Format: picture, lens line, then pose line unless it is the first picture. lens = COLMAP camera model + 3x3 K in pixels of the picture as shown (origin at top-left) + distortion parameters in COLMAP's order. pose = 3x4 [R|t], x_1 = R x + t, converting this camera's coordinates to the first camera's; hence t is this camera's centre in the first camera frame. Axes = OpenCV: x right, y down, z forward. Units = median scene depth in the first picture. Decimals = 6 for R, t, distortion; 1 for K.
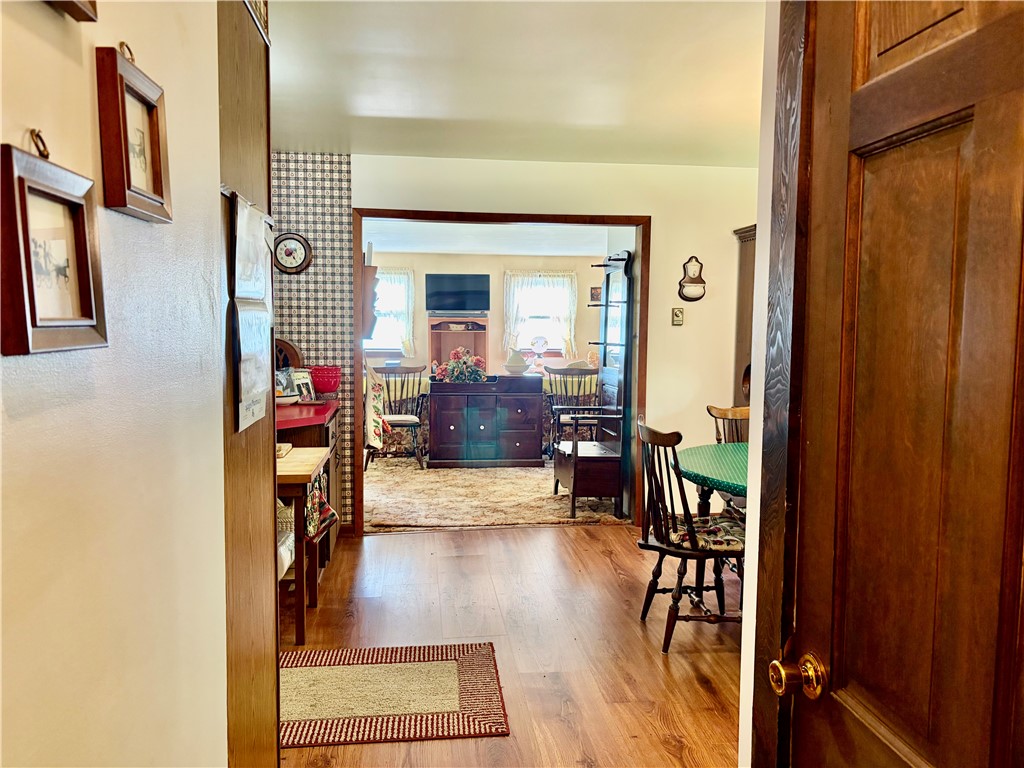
lens RADIAL K [[783.4, 0, 512.0], [0, 783.4, 384.0], [0, 0, 1]] dist [0.066928, -0.071634]
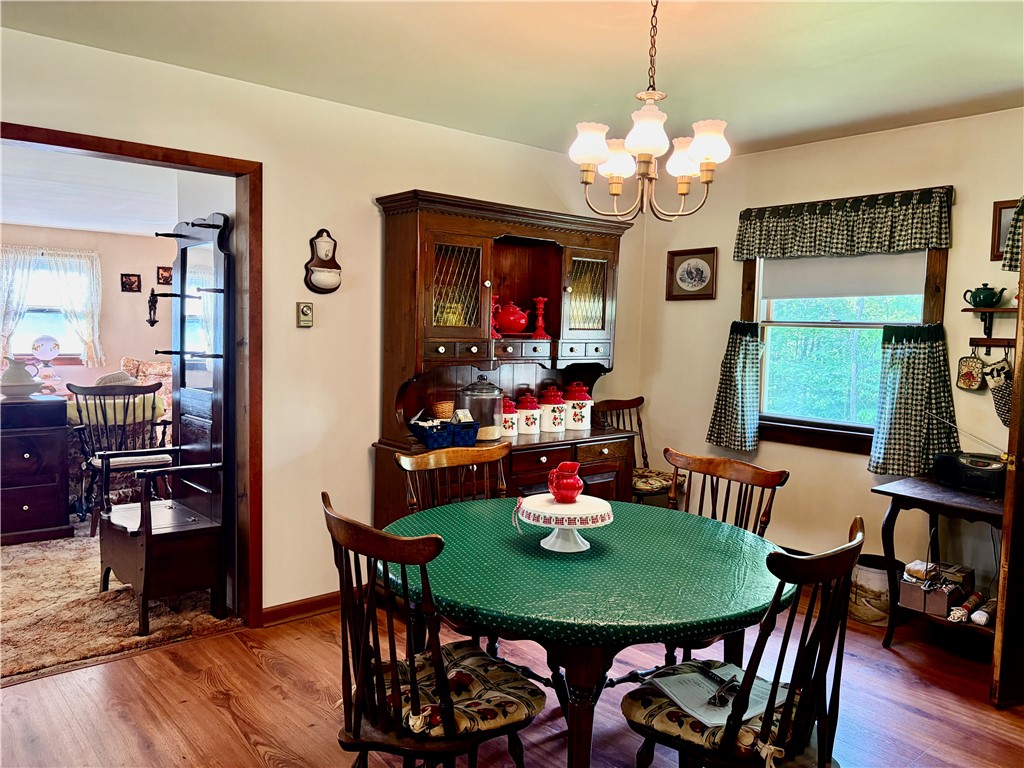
lens RADIAL K [[783.4, 0, 512.0], [0, 783.4, 384.0], [0, 0, 1]] dist [0.066928, -0.071634]
pose [[0.836086, -0.031779, 0.547678, -0.016450], [0.030689, 0.999467, 0.011144, -0.024113], [-0.547740, 0.007490, 0.836615, 0.286841]]
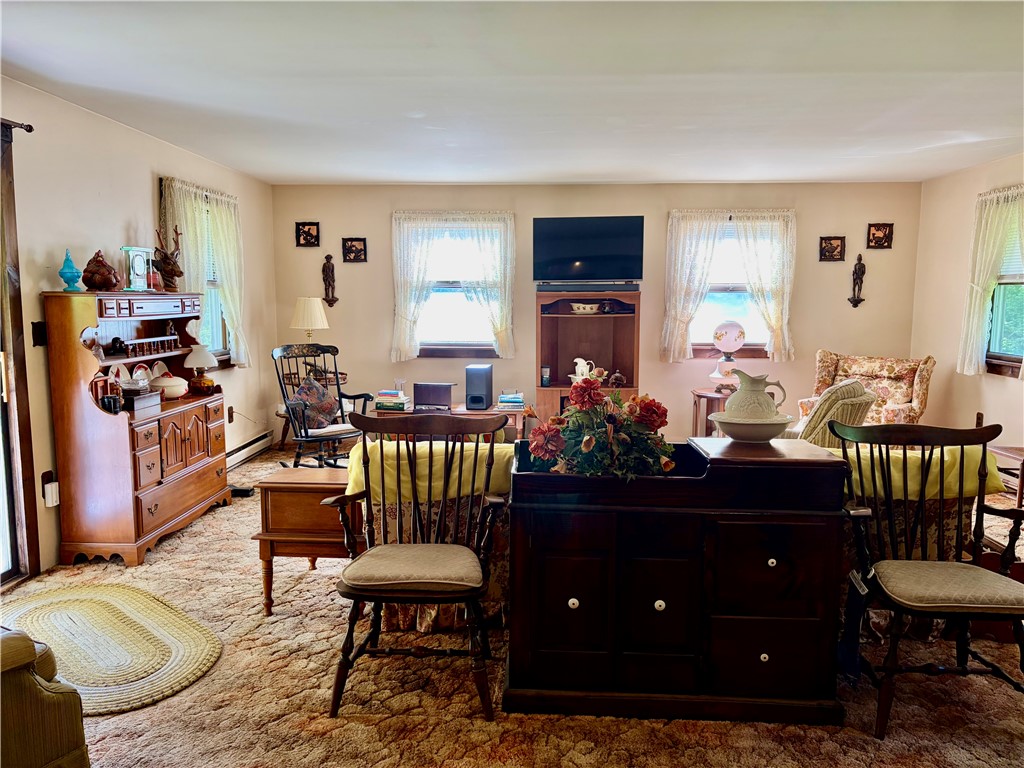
lens RADIAL K [[783.4, 0, 512.0], [0, 783.4, 384.0], [0, 0, 1]] dist [0.066928, -0.071634]
pose [[0.987168, 0.010545, -0.159339, -0.059065], [-0.005878, 0.999541, 0.029731, -0.063733], [0.159579, -0.028413, 0.986776, 0.792673]]
